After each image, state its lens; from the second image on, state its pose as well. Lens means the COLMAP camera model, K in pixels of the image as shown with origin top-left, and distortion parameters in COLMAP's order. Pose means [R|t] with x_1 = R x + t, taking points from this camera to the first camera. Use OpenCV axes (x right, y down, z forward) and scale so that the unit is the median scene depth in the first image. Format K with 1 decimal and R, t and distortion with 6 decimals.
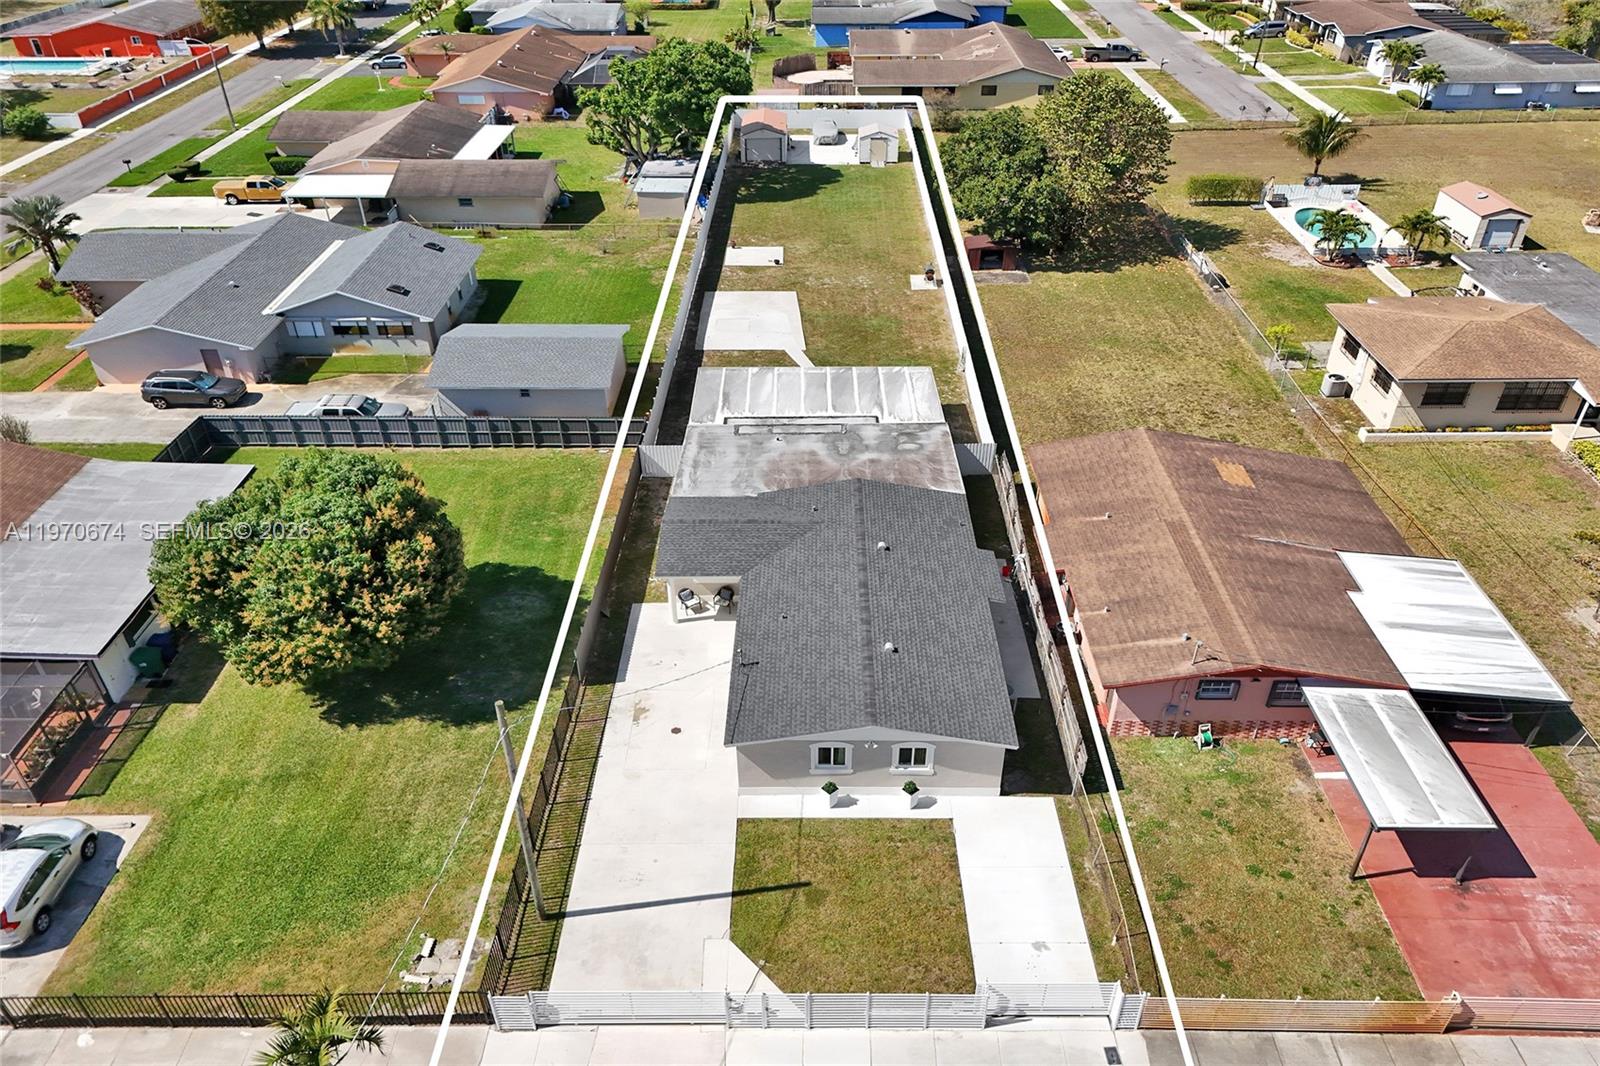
lens RADIAL K [[1063.9, 0, 820.9], [0, 1063.9, 566.5], [0, 0, 1]] dist [0.051901, -0.038851]
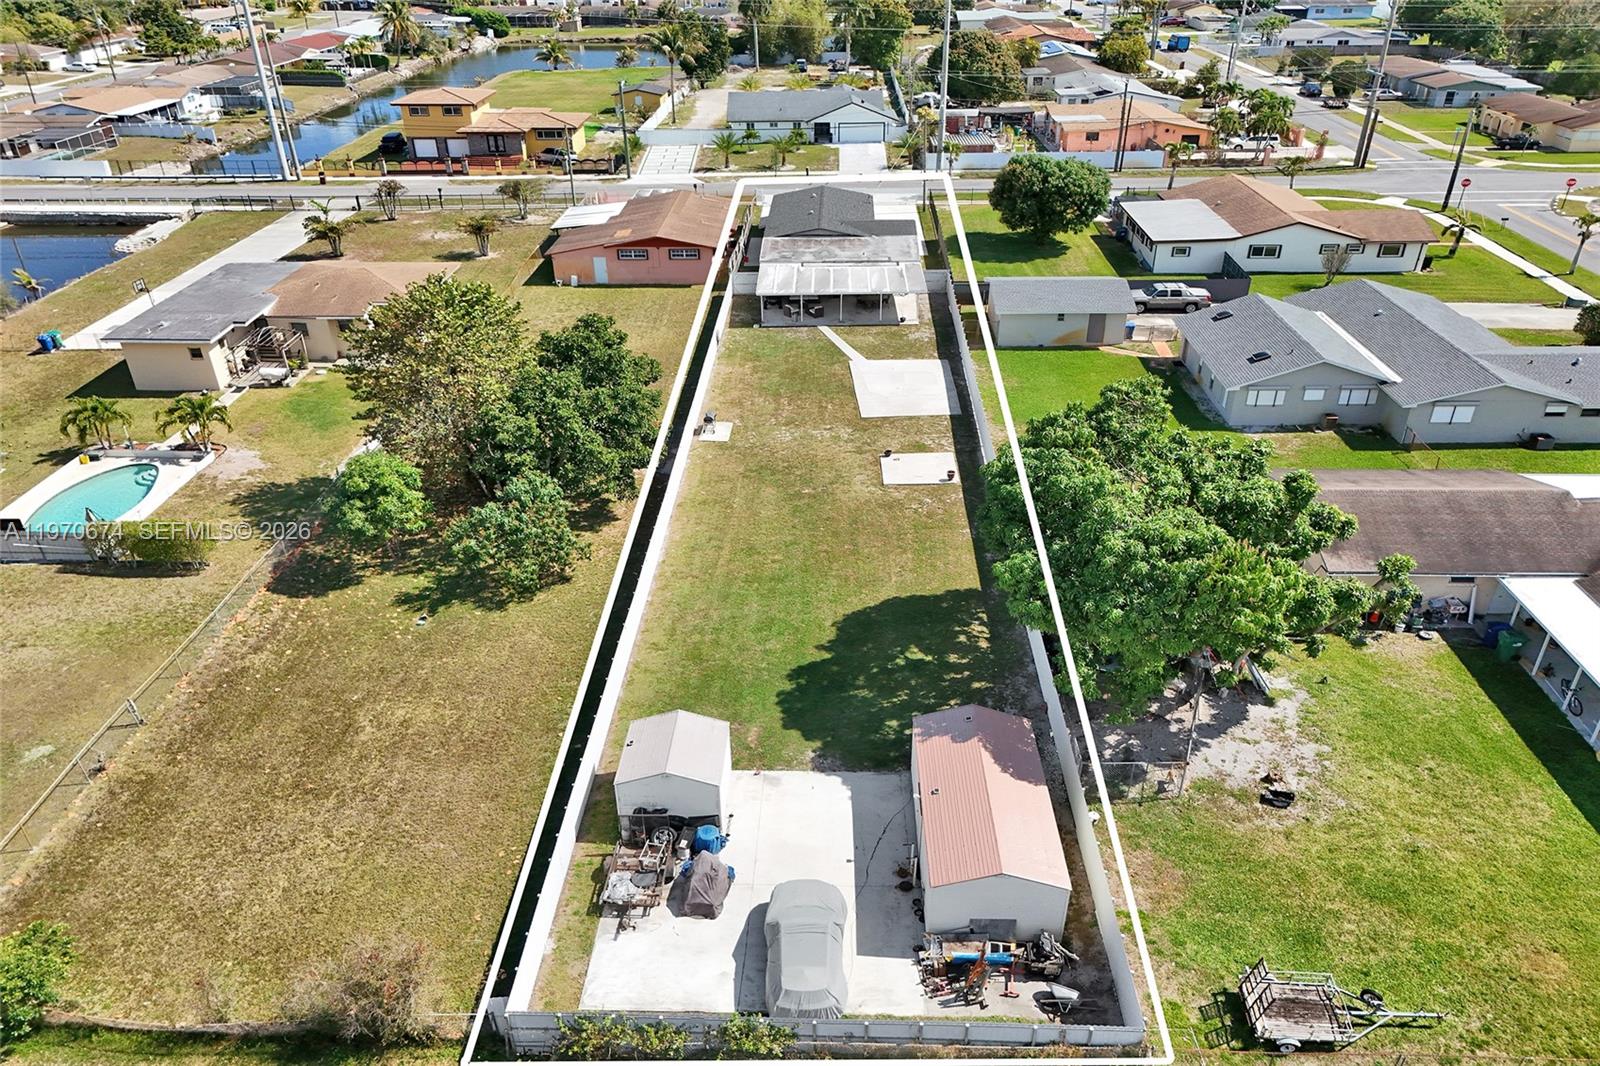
lens RADIAL K [[1063.9, 0, 792.8], [0, 1063.9, 538.7], [0, 0, 1]] dist [0.051901, -0.038851]
pose [[-0.998975, -0.012437, 0.043534, -0.005724], [0.035343, 0.386744, 0.921510, -1.084764], [-0.028298, 0.922103, -0.385908, 1.490194]]
